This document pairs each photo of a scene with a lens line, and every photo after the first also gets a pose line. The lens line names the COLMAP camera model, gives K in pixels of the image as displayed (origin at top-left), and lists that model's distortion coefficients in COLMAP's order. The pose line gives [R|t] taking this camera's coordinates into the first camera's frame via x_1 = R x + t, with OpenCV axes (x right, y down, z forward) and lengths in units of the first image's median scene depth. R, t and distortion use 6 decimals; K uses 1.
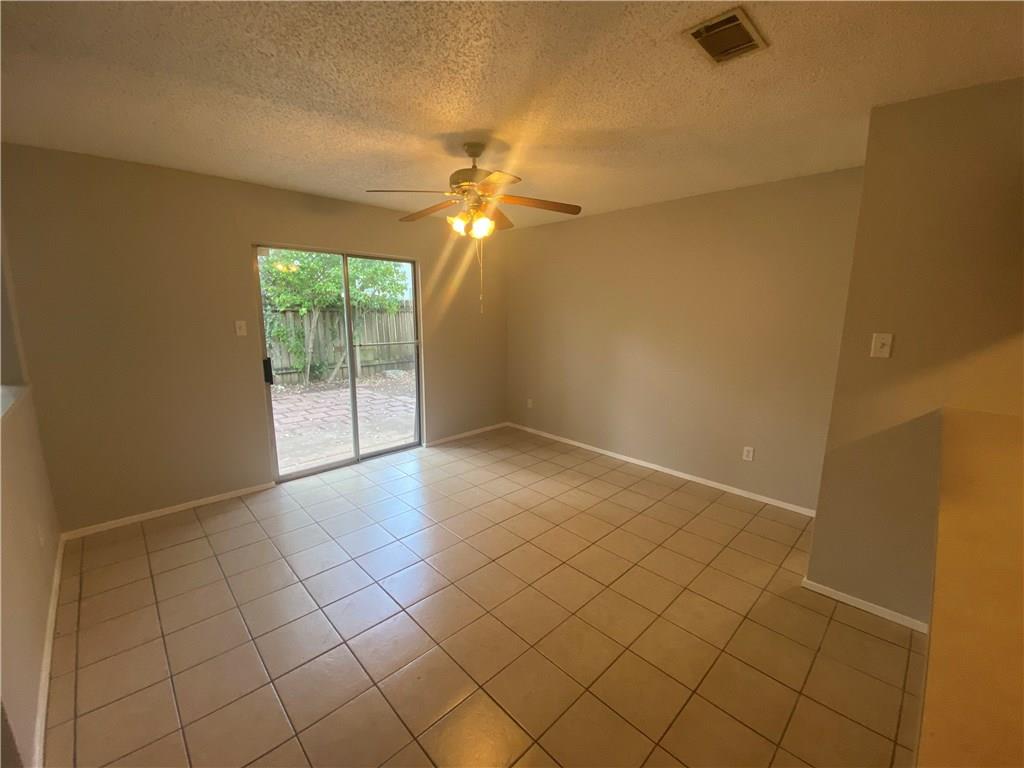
lens RADIAL K [[413.6, 0, 512.0], [0, 413.6, 384.0], [0, 0, 1]] dist [0.027787, -0.008541]
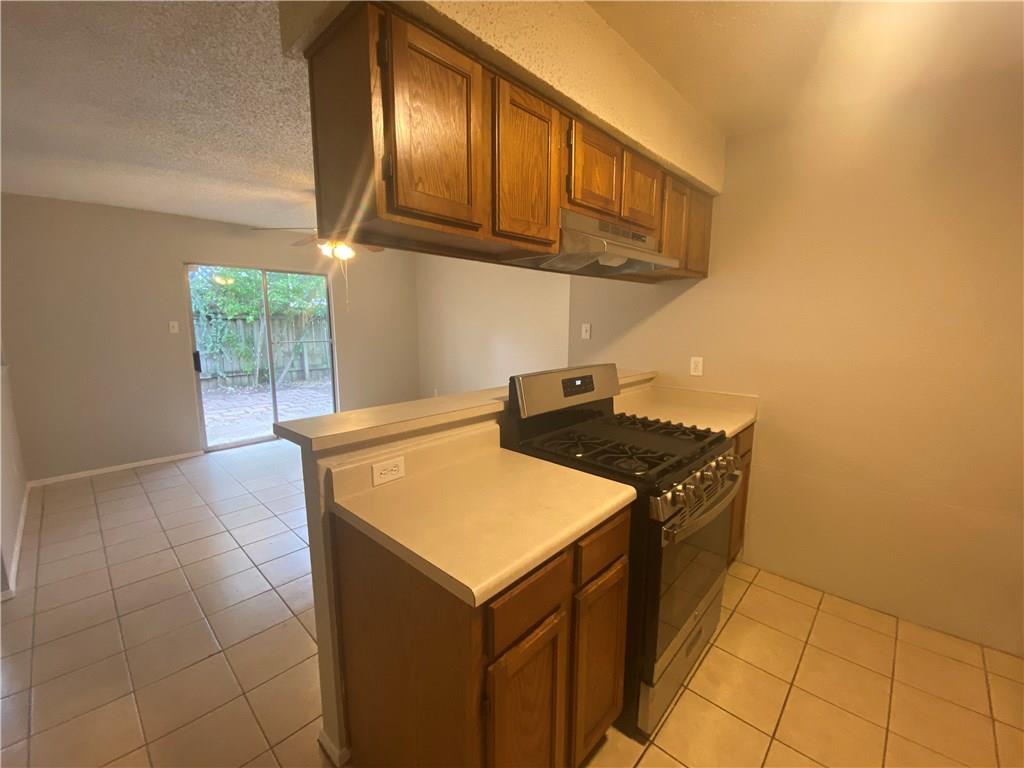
lens RADIAL K [[413.5, 0, 512.0], [0, 413.5, 384.0], [0, 0, 1]] dist [-0.000891, -0.000218]
pose [[0.998467, -0.010911, 0.054268, 0.132228], [0.012378, 0.999565, -0.026758, 0.036377], [-0.053952, 0.027389, 0.998168, -0.131778]]
